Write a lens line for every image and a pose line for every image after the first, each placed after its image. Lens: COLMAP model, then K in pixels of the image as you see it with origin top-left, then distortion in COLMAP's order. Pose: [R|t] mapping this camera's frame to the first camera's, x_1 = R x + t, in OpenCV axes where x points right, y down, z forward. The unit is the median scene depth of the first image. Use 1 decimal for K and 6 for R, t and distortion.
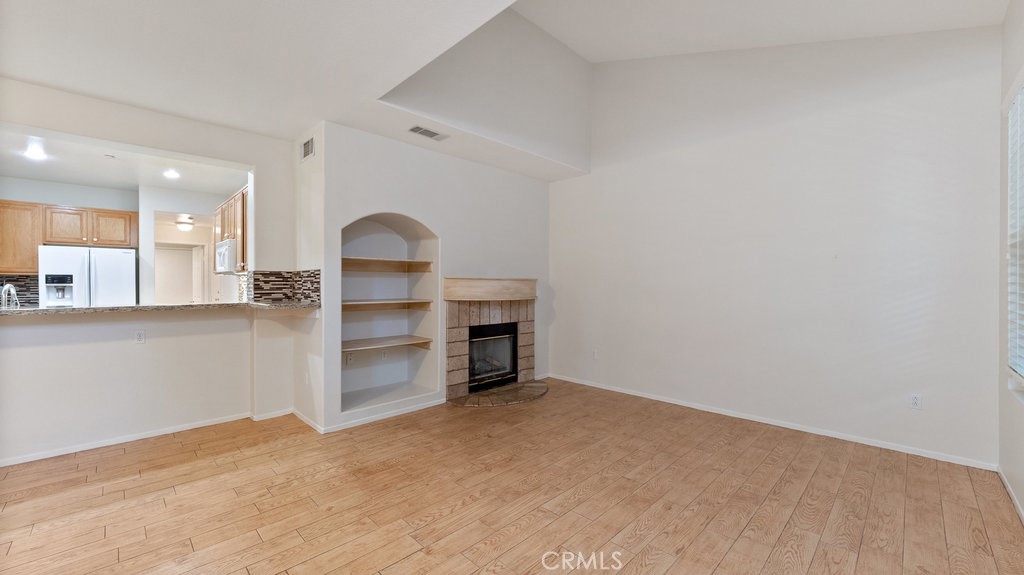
lens RADIAL K [[404.6, 0, 497.5], [0, 404.6, 285.6], [0, 0, 1]] dist [-0.005039, 0.000041]
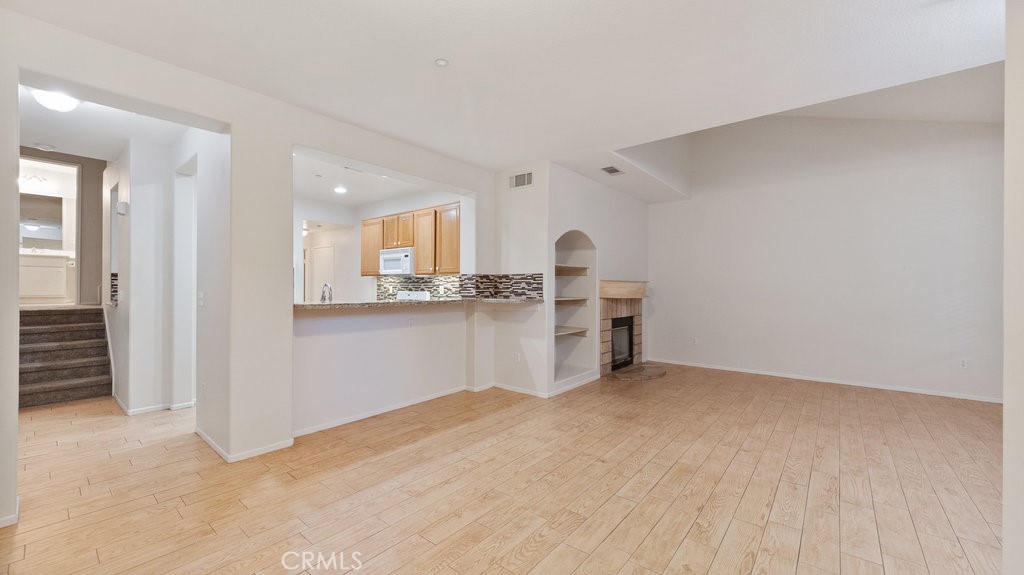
lens RADIAL K [[404.6, 0, 490.5], [0, 404.6, 285.1], [0, 0, 1]] dist [-0.005039, 0.000041]
pose [[0.996615, 0.002030, 0.082187, -0.666902], [-0.001711, 0.999991, -0.003959, 0.003657], [-0.082194, 0.003805, 0.996609, -0.268291]]
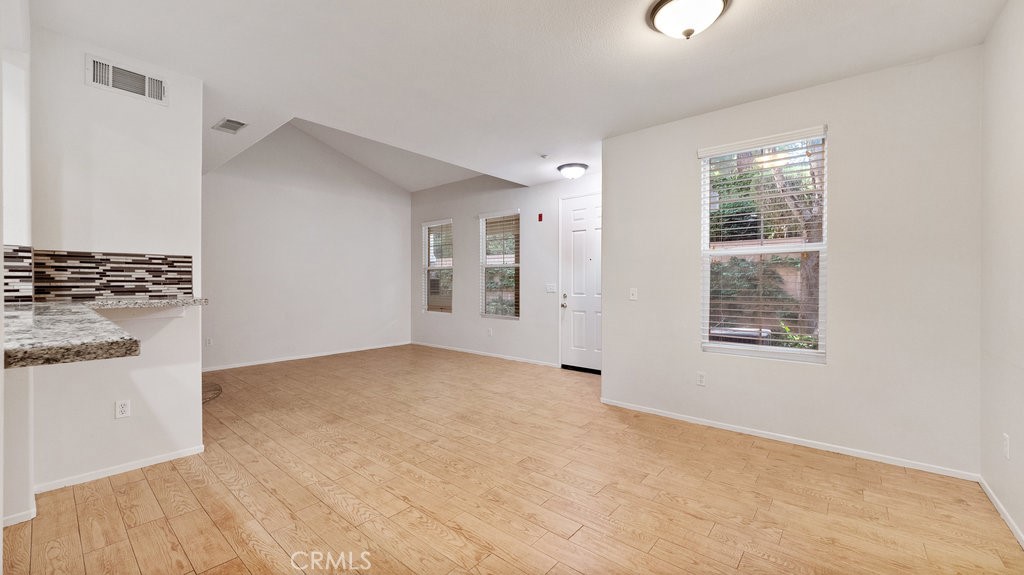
lens RADIAL K [[404.6, 0, 509.1], [0, 404.6, 284.2], [0, 0, 1]] dist [-0.005039, 0.000041]
pose [[-0.100685, -0.008194, 0.994885, -1.224235], [-0.000532, 0.999966, 0.008182, 0.009364], [-0.994918, 0.000295, -0.100686, 0.416964]]
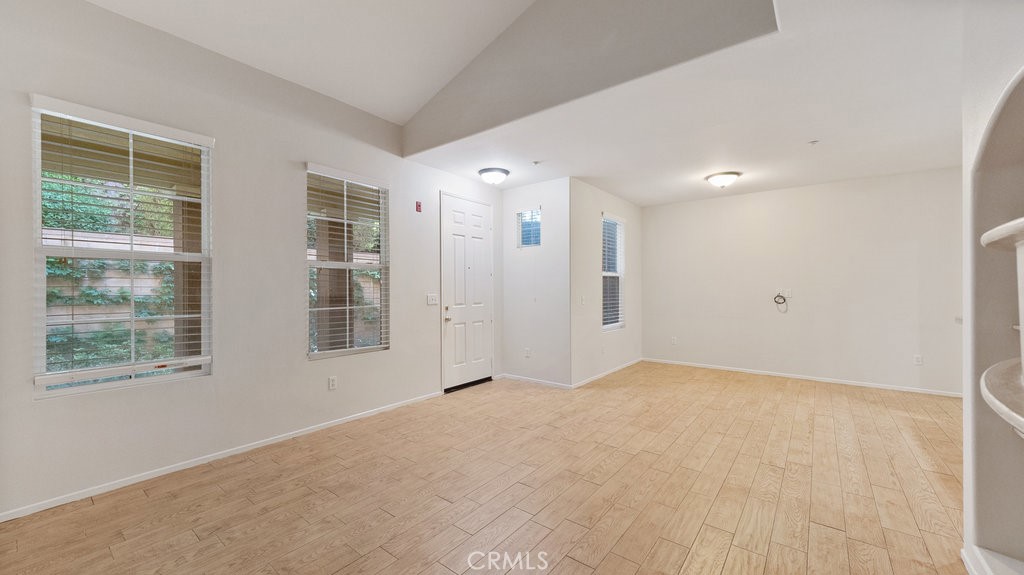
lens RADIAL K [[404.6, 0, 510.2], [0, 404.6, 283.5], [0, 0, 1]] dist [-0.005039, 0.000041]
pose [[-0.988553, -0.001587, -0.150866, 0.226201], [0.000163, 0.999933, -0.011586, 0.005926], [0.150874, -0.011478, -0.988486, 1.332780]]
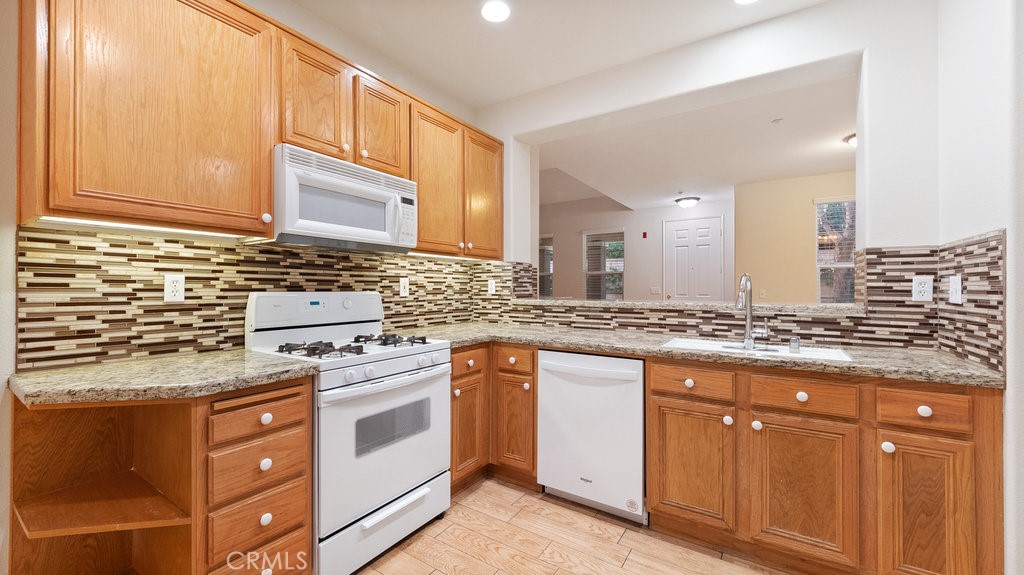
lens RADIAL K [[404.6, 0, 504.2], [0, 404.6, 287.9], [0, 0, 1]] dist [-0.005039, 0.000041]
pose [[-0.223151, -0.001879, 0.974782, -1.476130], [0.001431, 0.999996, 0.002255, 0.016395], [-0.974783, 0.001898, -0.223148, 1.271543]]
